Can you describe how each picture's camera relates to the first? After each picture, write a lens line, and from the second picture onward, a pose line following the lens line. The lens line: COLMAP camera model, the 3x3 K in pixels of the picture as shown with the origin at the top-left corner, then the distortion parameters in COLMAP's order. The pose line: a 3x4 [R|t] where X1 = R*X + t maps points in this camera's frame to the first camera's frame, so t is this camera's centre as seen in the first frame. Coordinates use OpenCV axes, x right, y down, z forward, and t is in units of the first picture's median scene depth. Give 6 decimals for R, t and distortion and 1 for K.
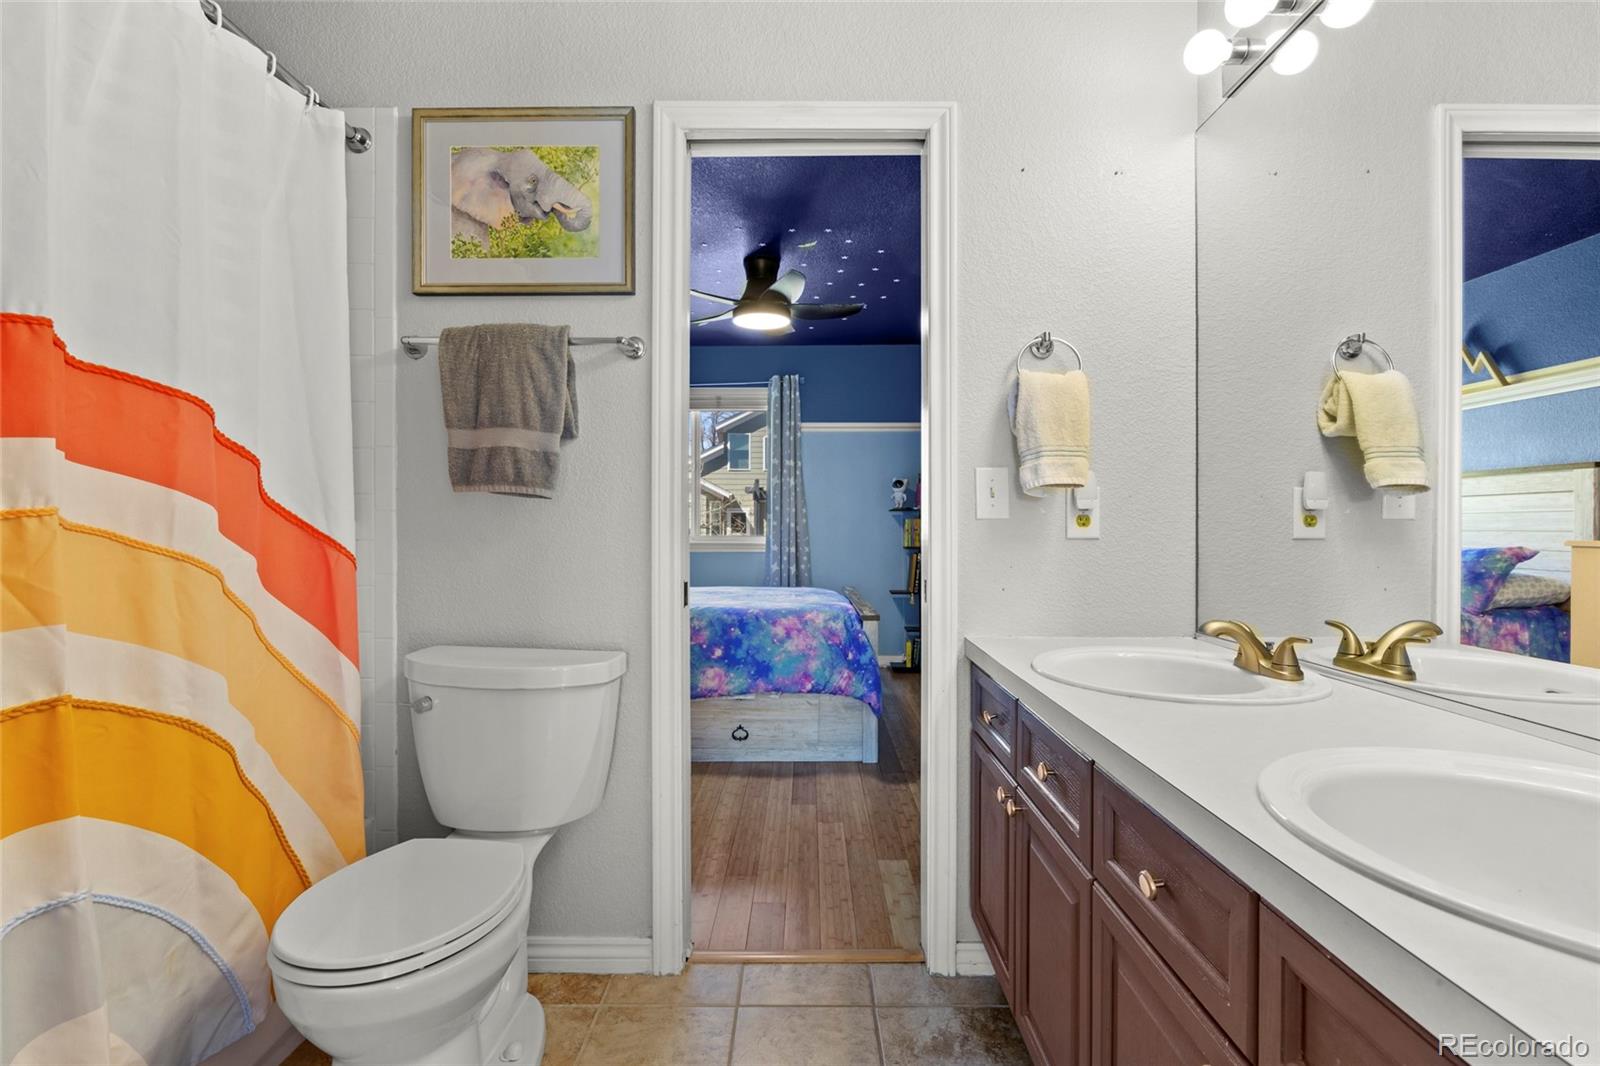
lens RADIAL K [[716.0, 0, 799.1], [0, 716.0, 528.4], [0, 0, 1]] dist [-0.008007, -0.000891]
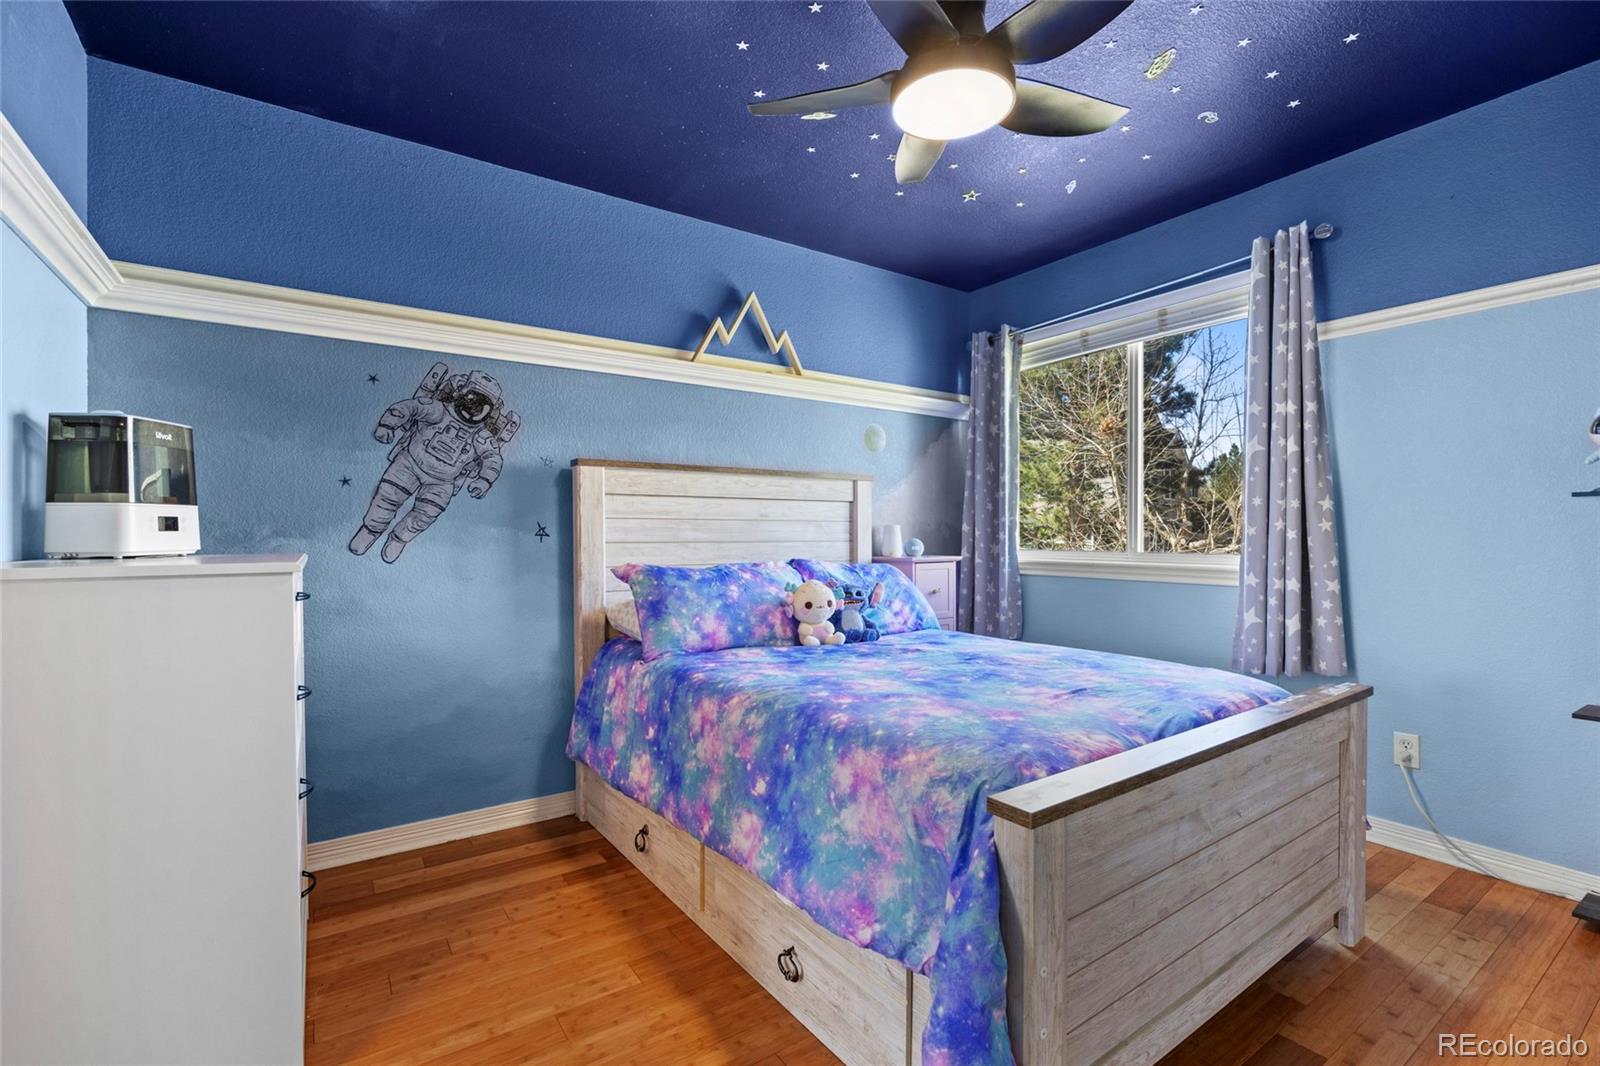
lens RADIAL K [[716.0, 0, 803.1], [0, 716.0, 542.7], [0, 0, 1]] dist [-0.008007, -0.000891]
pose [[0.578281, 0.009334, -0.815785, 0.194759], [-0.002750, 0.999951, 0.009492, -0.002950], [0.815833, -0.003246, 0.578278, 0.447642]]
